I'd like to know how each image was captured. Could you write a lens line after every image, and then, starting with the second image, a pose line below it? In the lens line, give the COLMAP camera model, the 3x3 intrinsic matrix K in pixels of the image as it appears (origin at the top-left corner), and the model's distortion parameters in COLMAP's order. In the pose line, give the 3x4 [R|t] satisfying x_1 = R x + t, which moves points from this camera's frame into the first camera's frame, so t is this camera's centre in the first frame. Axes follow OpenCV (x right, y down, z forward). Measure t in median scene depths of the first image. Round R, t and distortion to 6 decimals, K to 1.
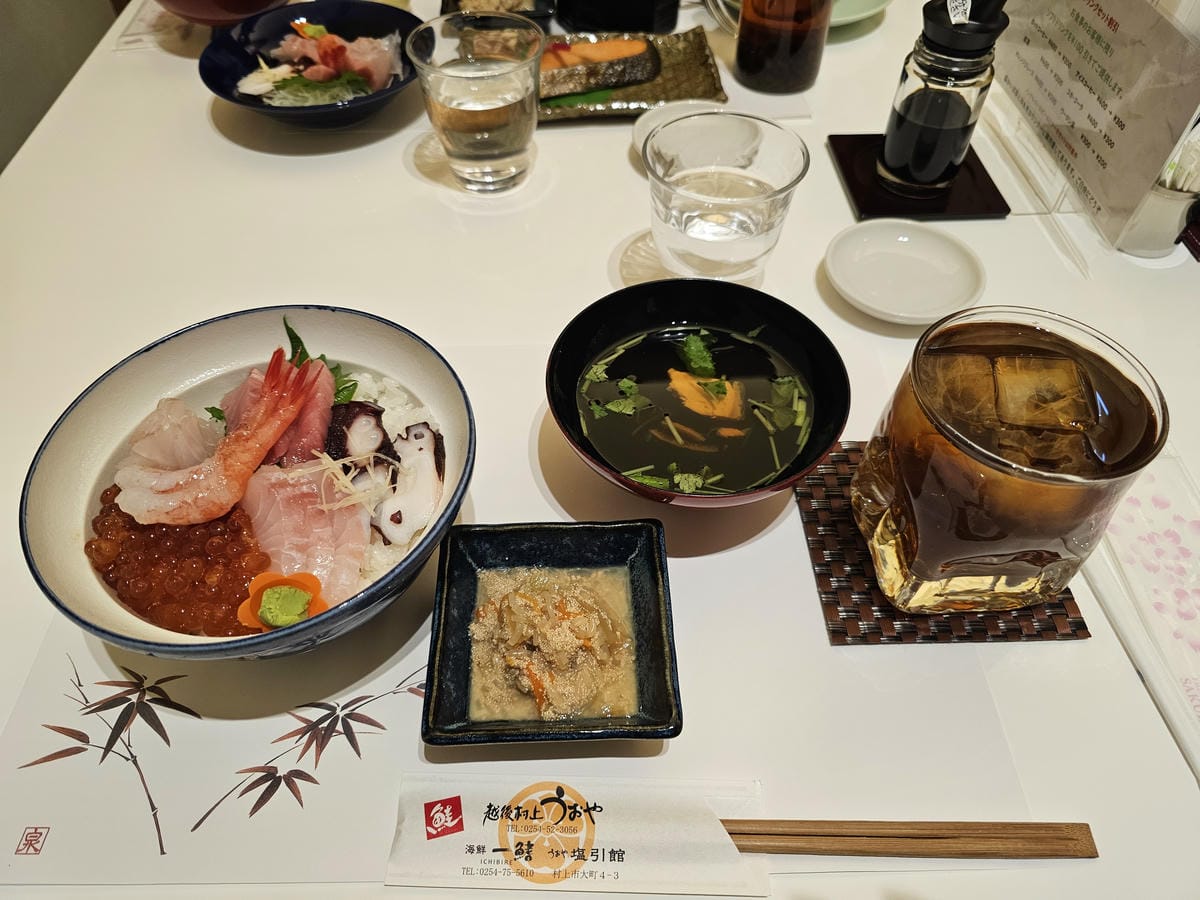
lens RADIAL K [[803.9, 0, 600.0], [0, 803.9, 450.0], [0, 0, 1]] dist [0.038730, -0.051195]
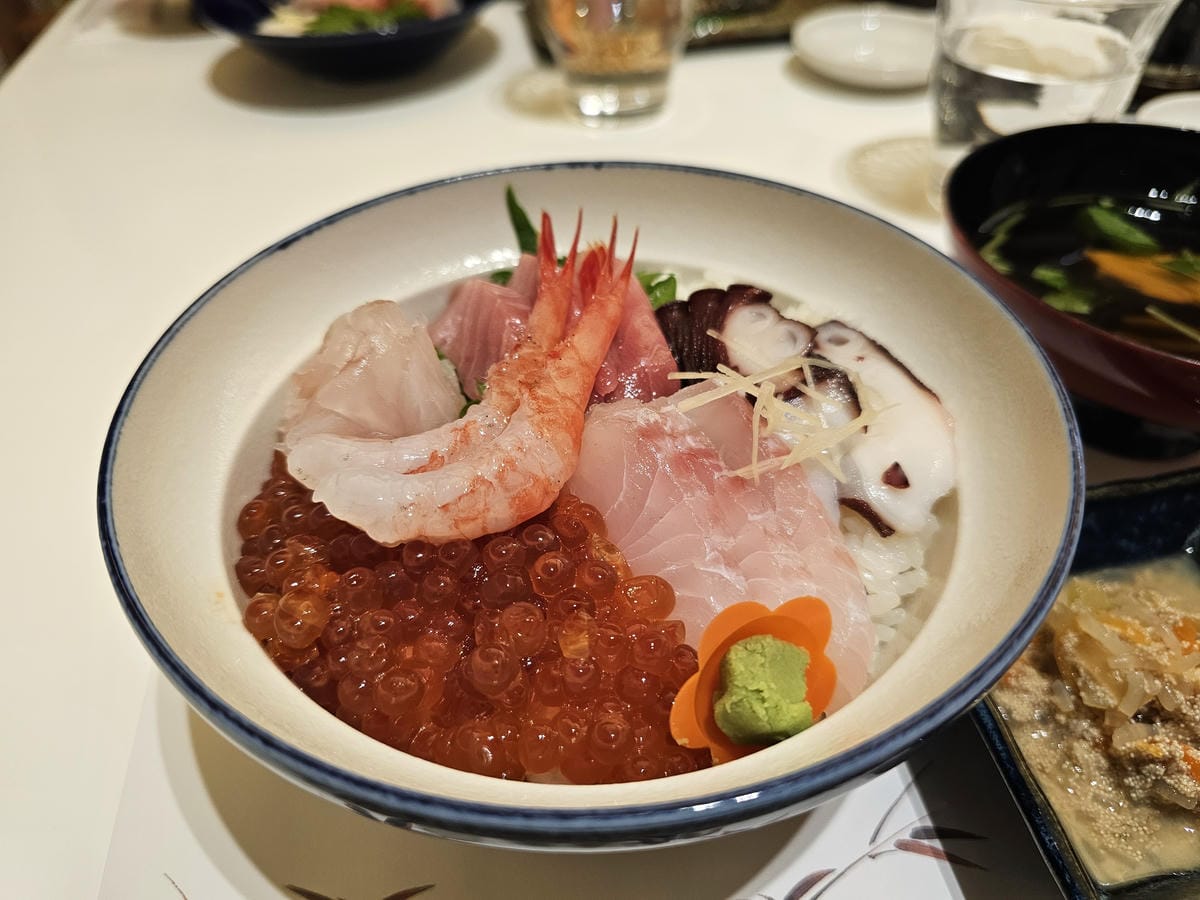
lens RADIAL K [[836.1, 0, 600.0], [0, 836.1, 450.0], [0, 0, 1]] dist [-0.031489, 0.000461]
pose [[0.989160, -0.109337, 0.098022, -0.470163], [0.121115, 0.984915, -0.123586, 0.107645], [-0.083031, 0.134118, 0.987481, 0.521642]]
